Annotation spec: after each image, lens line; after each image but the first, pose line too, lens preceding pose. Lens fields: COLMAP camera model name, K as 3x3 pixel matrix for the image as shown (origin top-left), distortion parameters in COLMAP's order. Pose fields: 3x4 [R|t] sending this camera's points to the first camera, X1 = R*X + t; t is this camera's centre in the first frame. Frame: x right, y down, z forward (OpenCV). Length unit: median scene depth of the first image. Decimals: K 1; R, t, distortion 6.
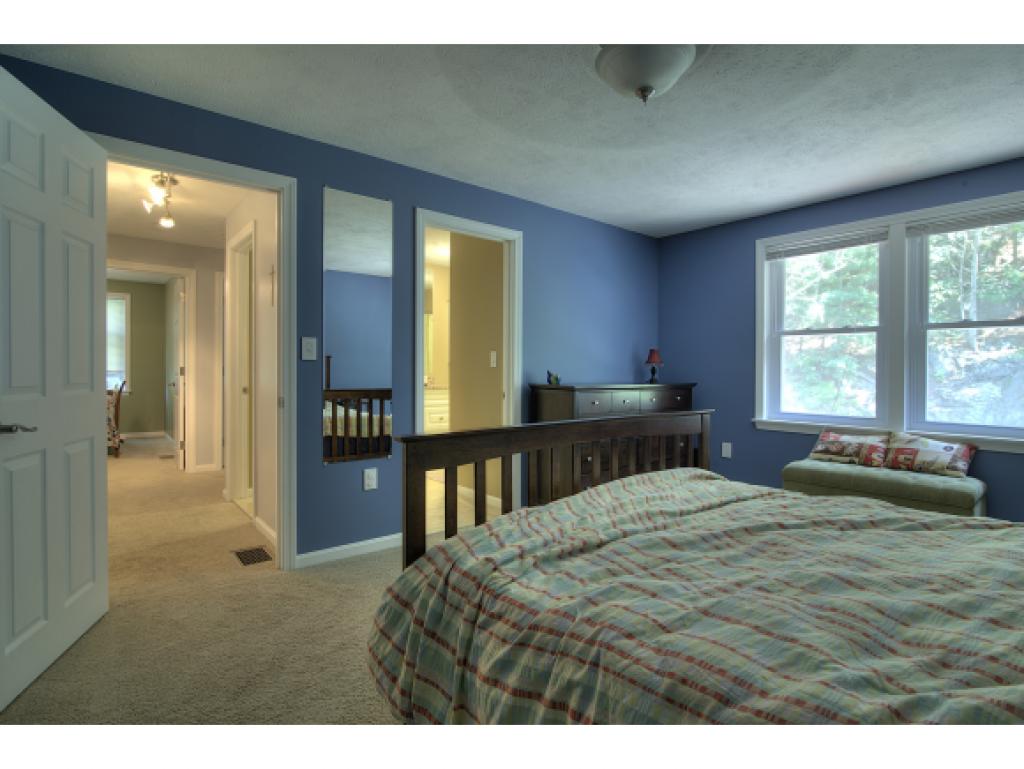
lens RADIAL K [[514.6, 0, 512.0], [0, 514.6, 384.5], [0, 0, 1]] dist [-0.021764, 0.006094]
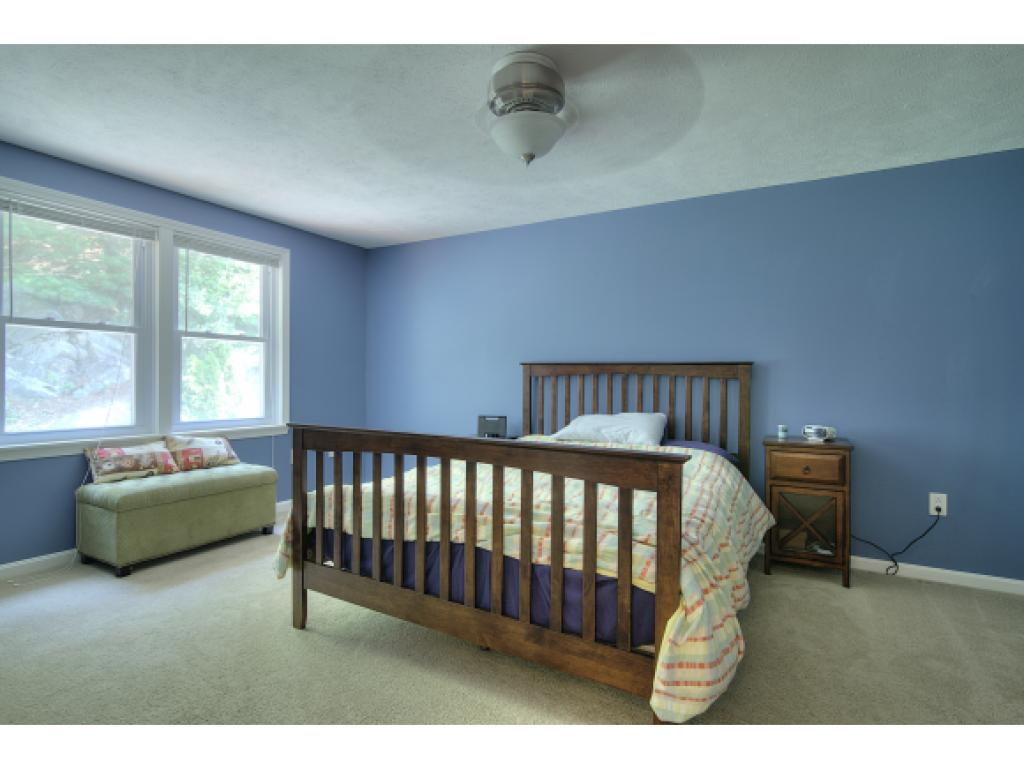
lens RADIAL K [[518.5, 0, 520.9], [0, 518.5, 373.8], [0, 0, 1]] dist [0.004477, 0.000528]
pose [[-0.357419, 0.006403, 0.933922, -0.455437], [0.018902, 0.999821, 0.000379, -0.016667], [-0.933753, 0.017788, -0.357477, 0.724094]]
